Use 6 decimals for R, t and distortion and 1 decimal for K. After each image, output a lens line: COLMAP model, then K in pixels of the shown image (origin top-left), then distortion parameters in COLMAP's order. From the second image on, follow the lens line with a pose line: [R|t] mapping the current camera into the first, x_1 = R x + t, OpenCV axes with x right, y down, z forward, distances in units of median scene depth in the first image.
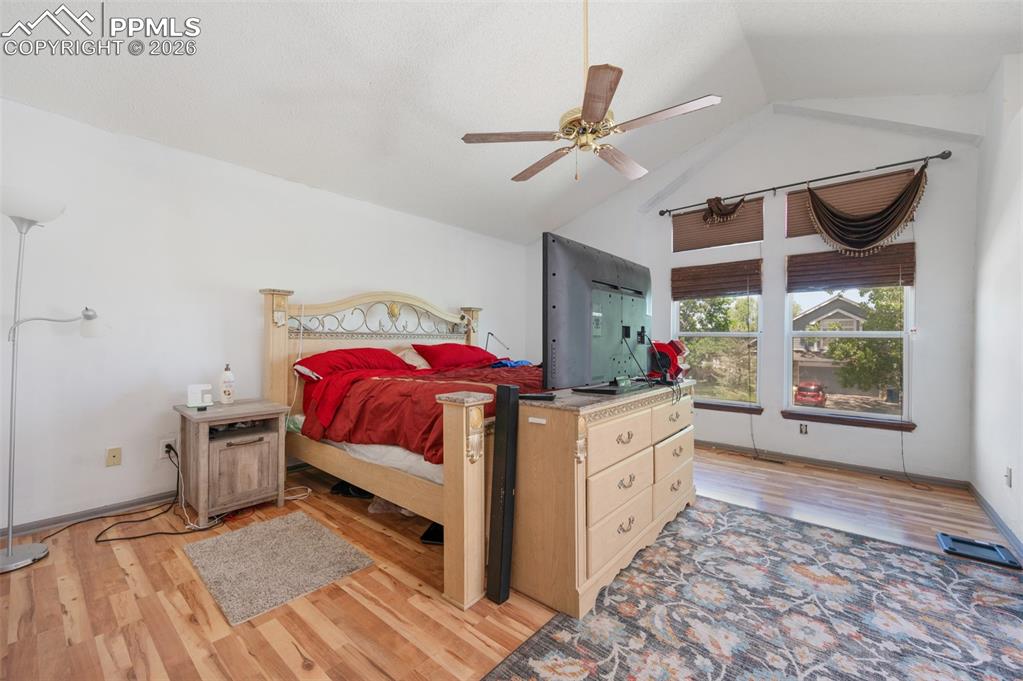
lens RADIAL K [[409.7, 0, 509.0], [0, 409.7, 338.3], [0, 0, 1]] dist [-0.003188, 0.001510]
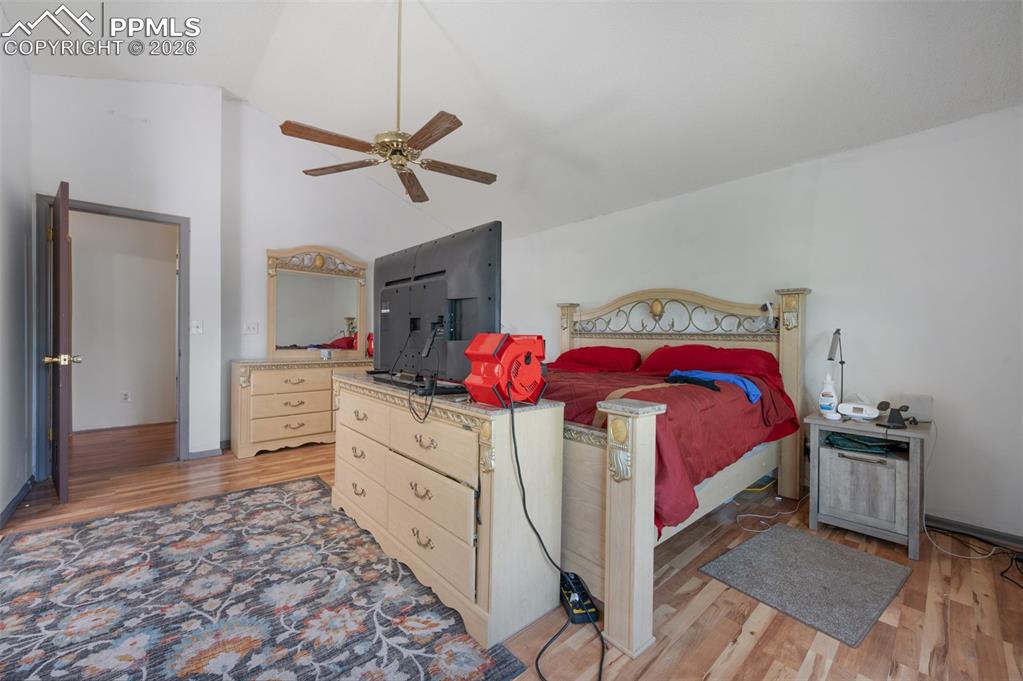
lens RADIAL K [[409.7, 0, 513.3], [0, 409.7, 342.6], [0, 0, 1]] dist [-0.003188, 0.001510]
pose [[-0.143182, 0.005699, -0.989680, 1.363898], [-0.011120, 0.999911, 0.007367, 0.013544], [0.989634, 0.012060, -0.143106, 1.571825]]
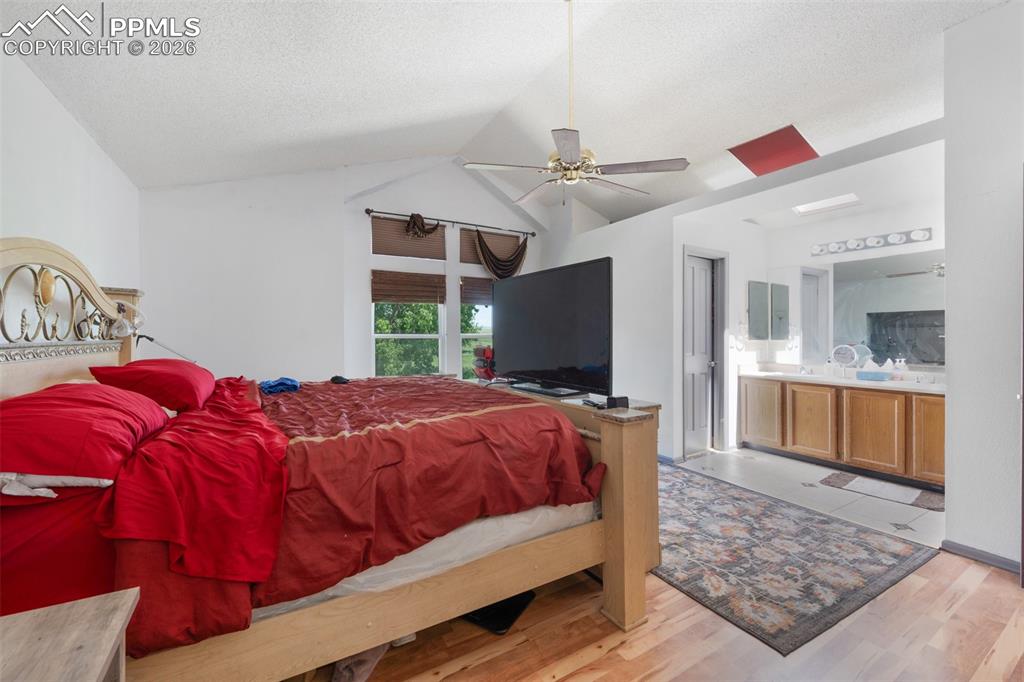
lens RADIAL K [[410.1, 0, 509.9], [0, 410.1, 335.9], [0, 0, 1]] dist [-0.003188, 0.001510]
pose [[0.332757, -0.007786, 0.942980, -1.002080], [-0.005361, 0.999934, 0.010148, -0.052294], [-0.942997, -0.008433, 0.332693, 0.829286]]
